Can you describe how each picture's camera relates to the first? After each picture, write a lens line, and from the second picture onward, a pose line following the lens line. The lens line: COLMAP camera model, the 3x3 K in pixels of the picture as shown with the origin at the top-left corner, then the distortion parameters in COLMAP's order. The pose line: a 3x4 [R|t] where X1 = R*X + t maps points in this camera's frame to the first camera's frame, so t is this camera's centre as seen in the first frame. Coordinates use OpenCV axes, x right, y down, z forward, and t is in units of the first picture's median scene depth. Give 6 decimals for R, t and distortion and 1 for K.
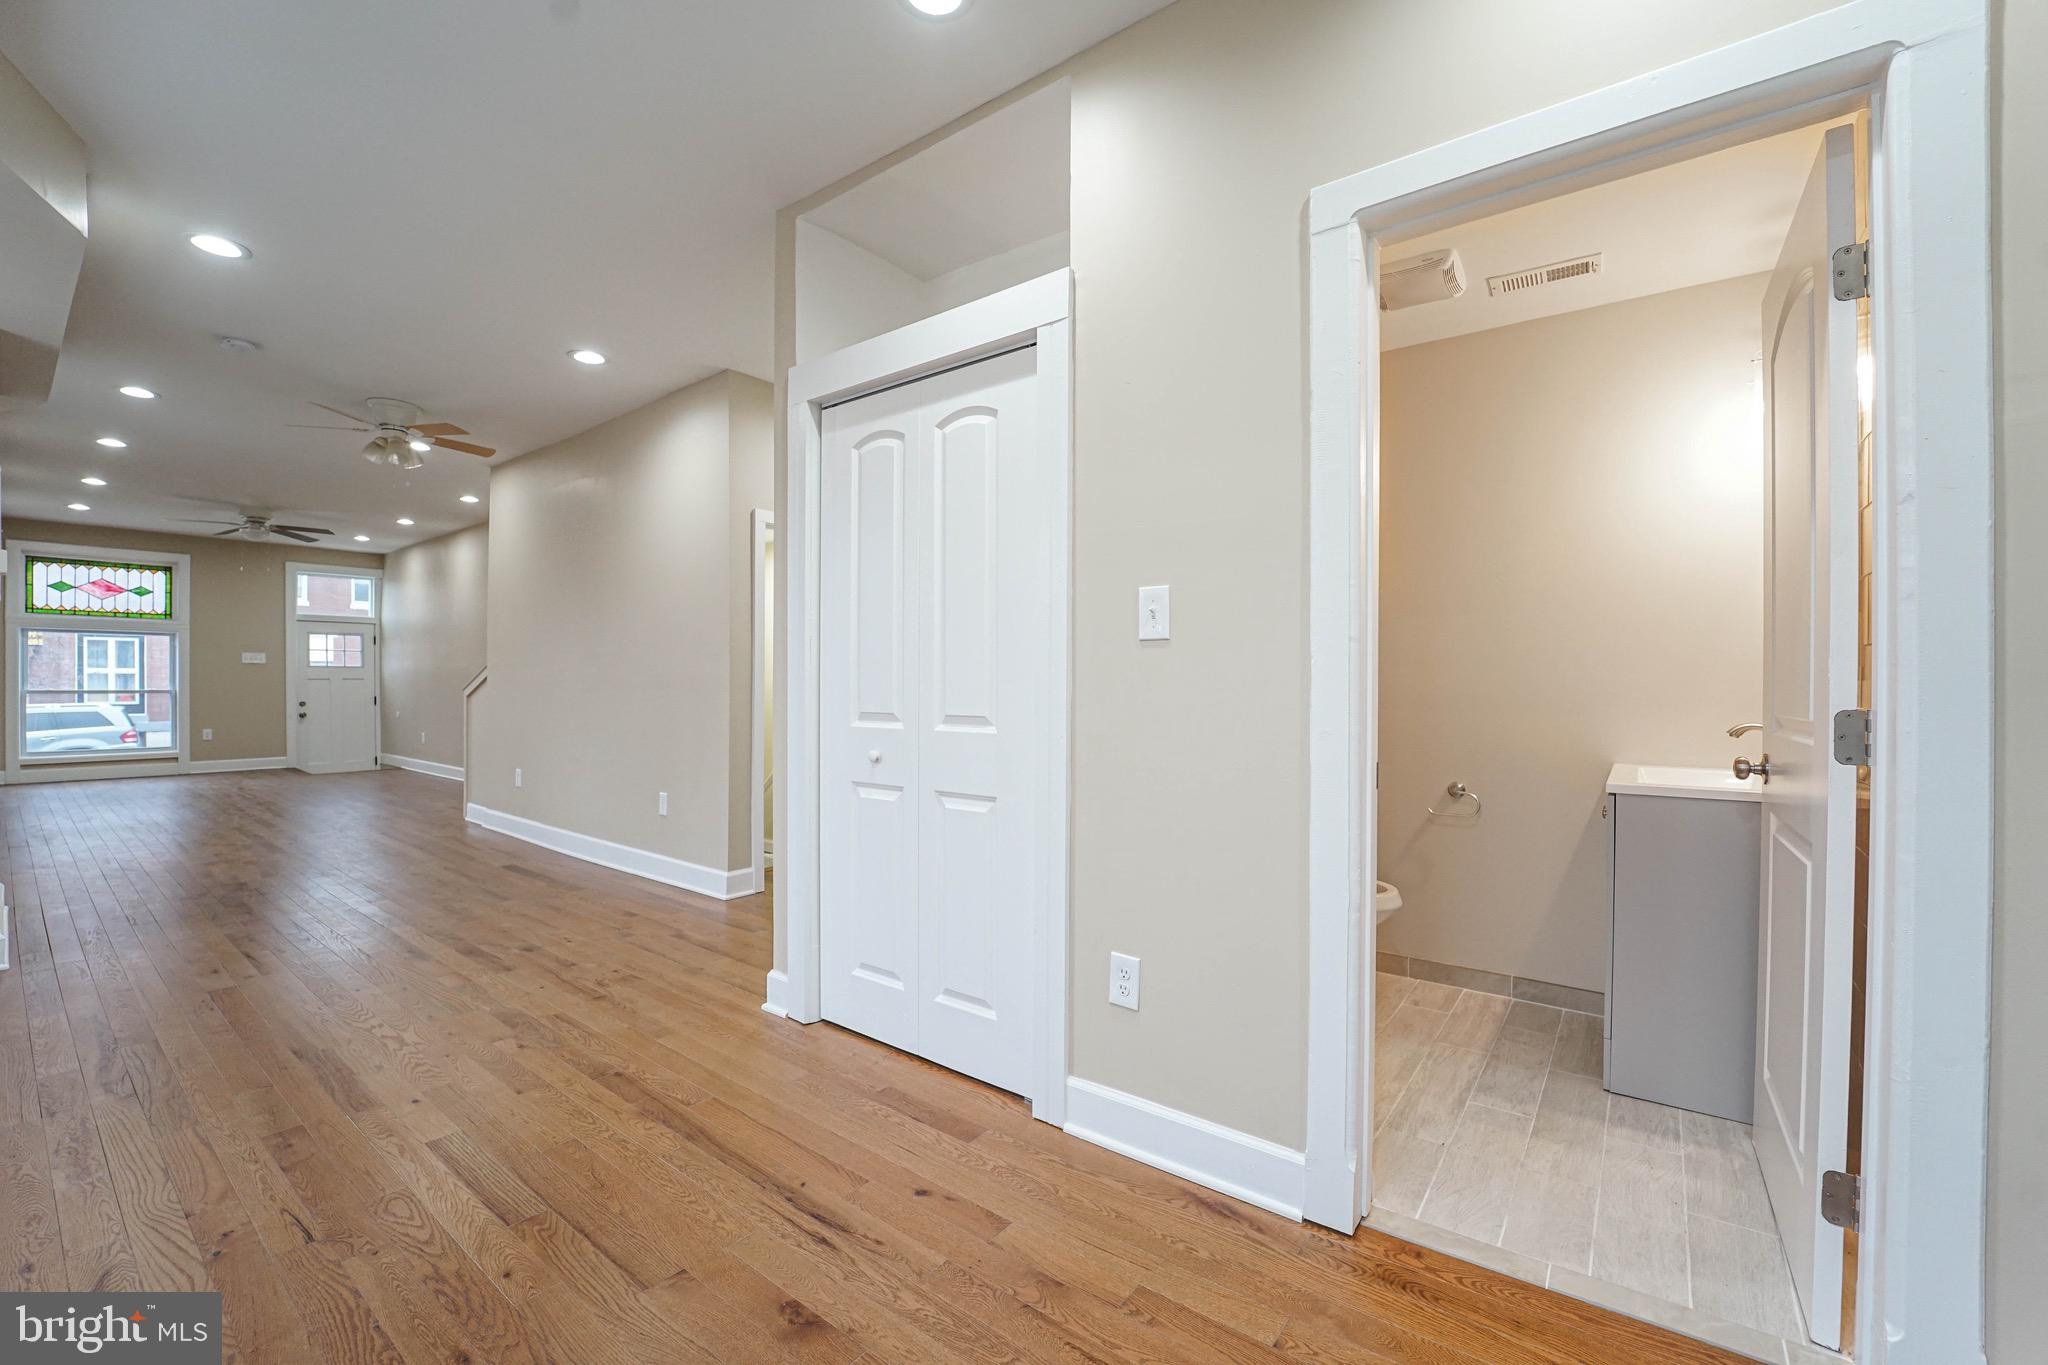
lens RADIAL K [[842.3, 0, 1043.3], [0, 842.3, 687.5], [0, 0, 1]] dist [-0.024443, -0.000224]
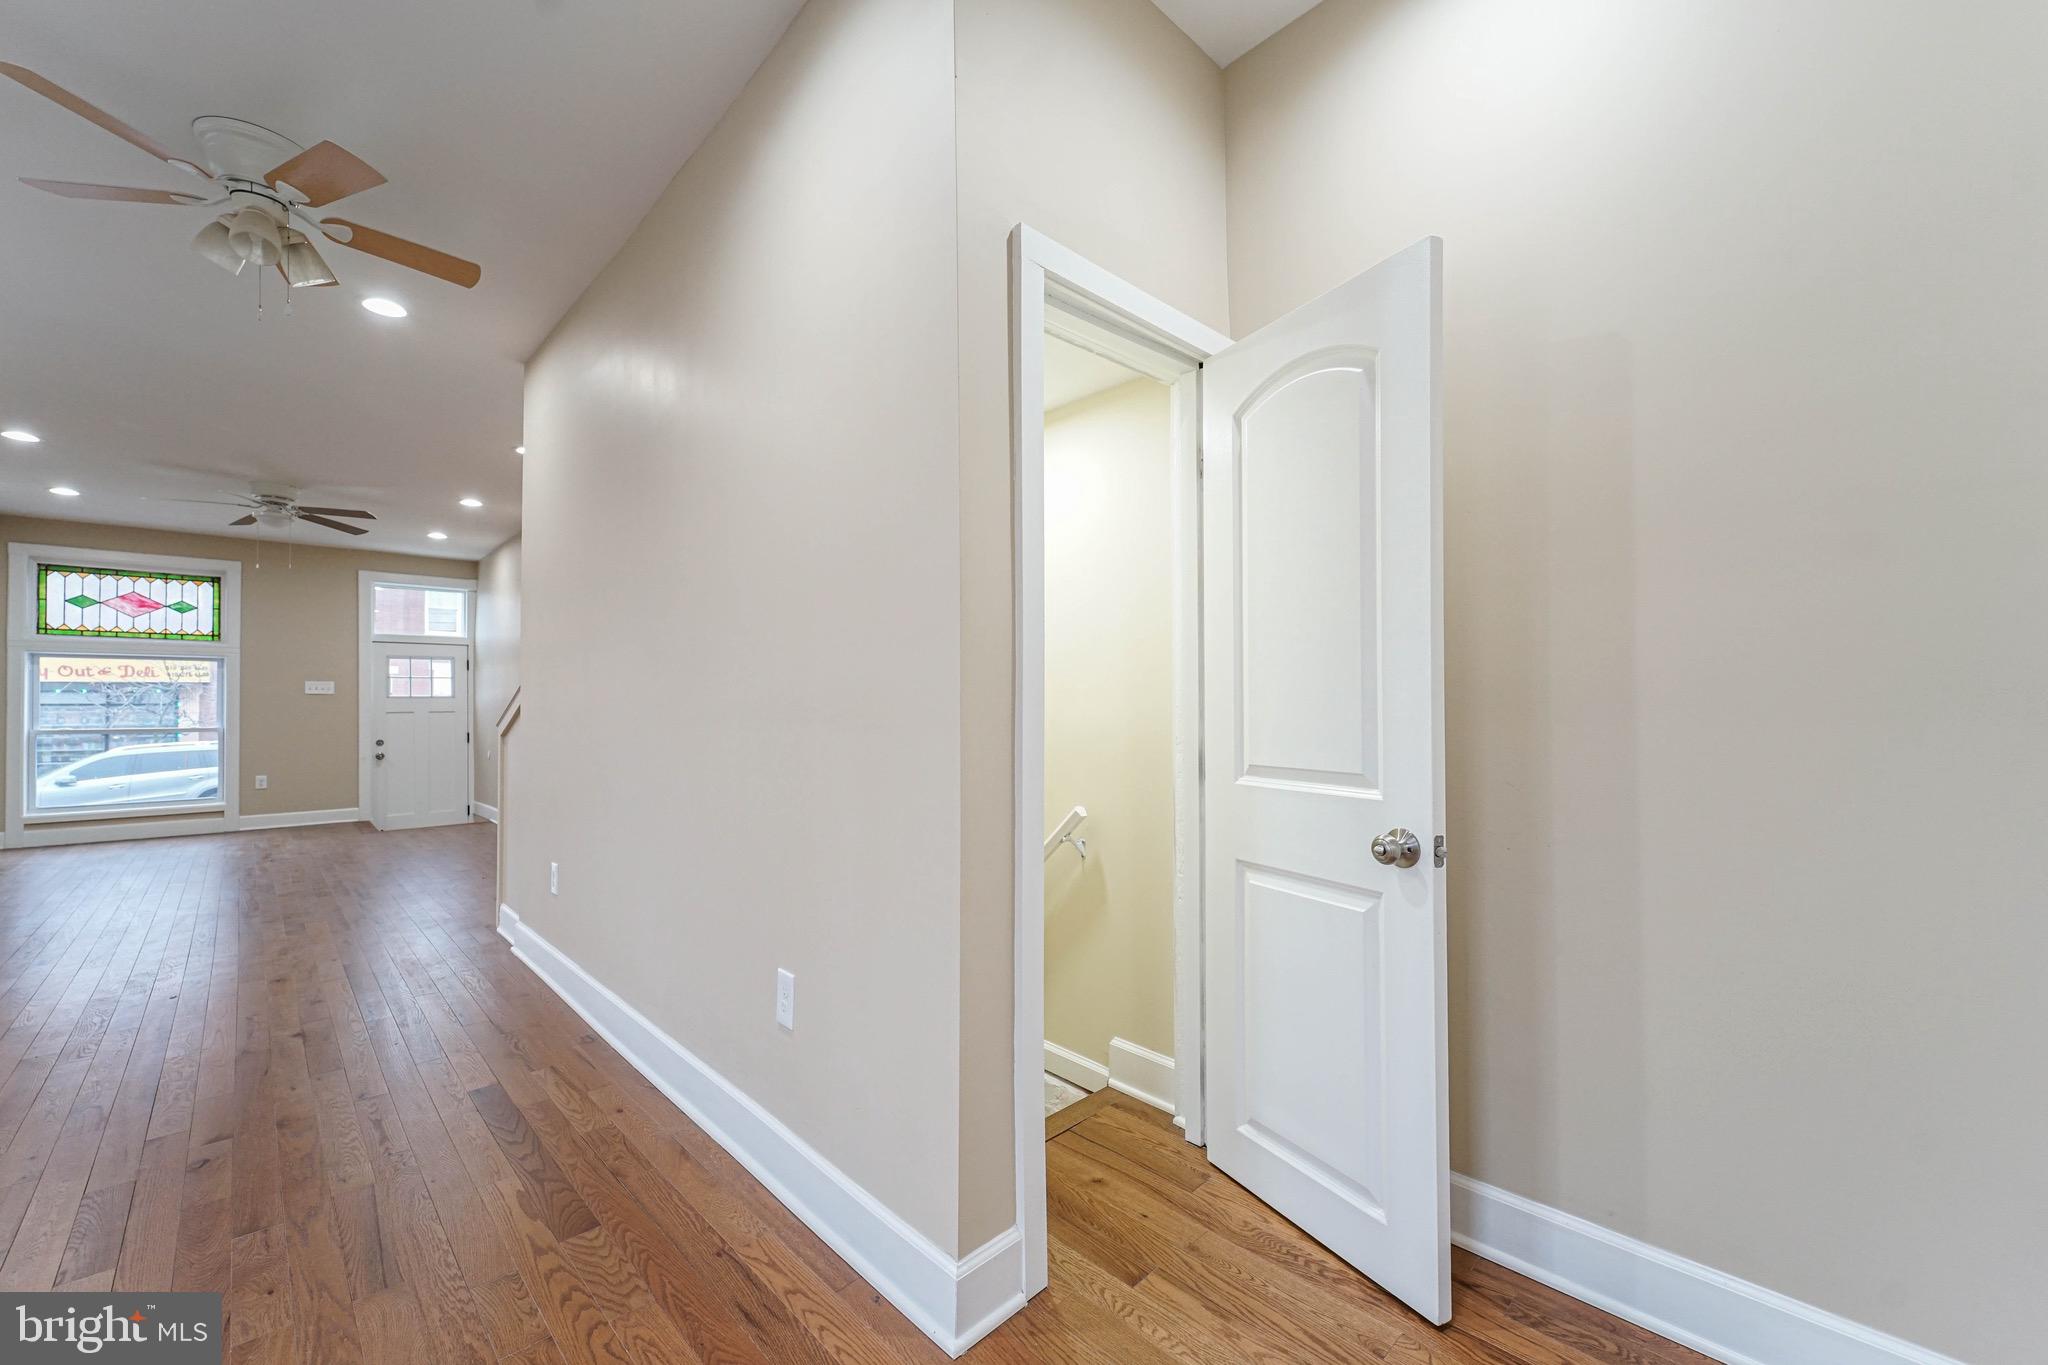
lens RADIAL K [[819.4, 0, 1043.2], [0, 819.4, 698.9], [0, 0, 1]] dist [0.011348, -0.006971]
pose [[0.989183, -0.014377, -0.145981, -0.136544], [0.011653, 0.999742, -0.019501, -0.000176], [0.146224, 0.017589, 0.989095, 0.315450]]
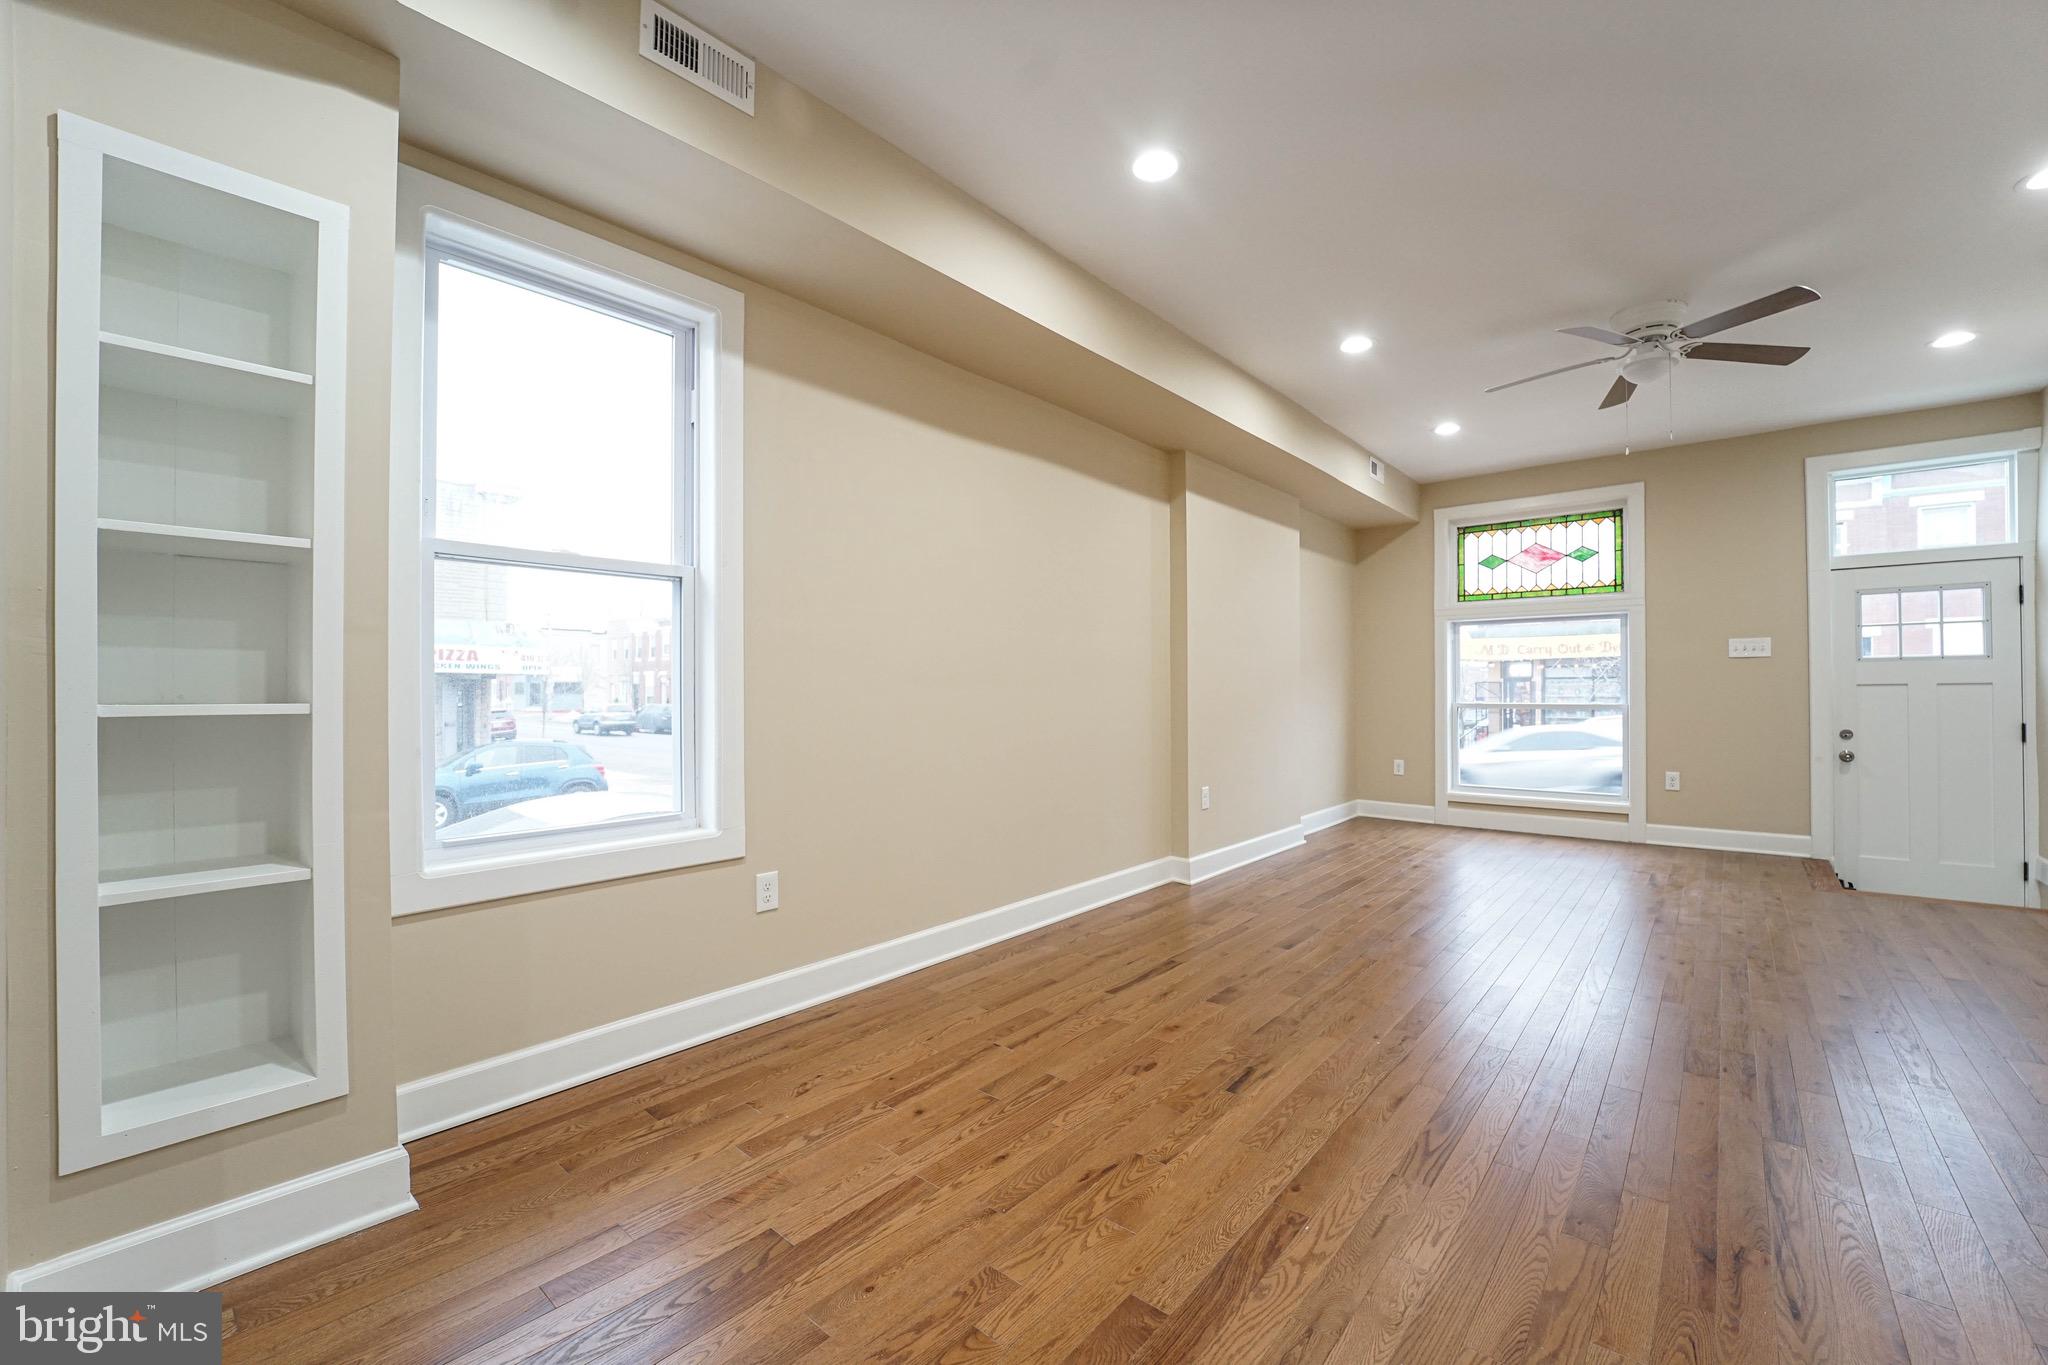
lens RADIAL K [[849.2, 0, 1024.0], [0, 849.2, 682.5], [0, 0, 1]] dist [-0.016071, 0.000371]
pose [[-0.039472, -0.013659, -0.999127, -0.410900], [-0.003209, 0.999903, -0.013542, -0.003500], [0.999216, 0.002672, -0.039512, 0.578289]]
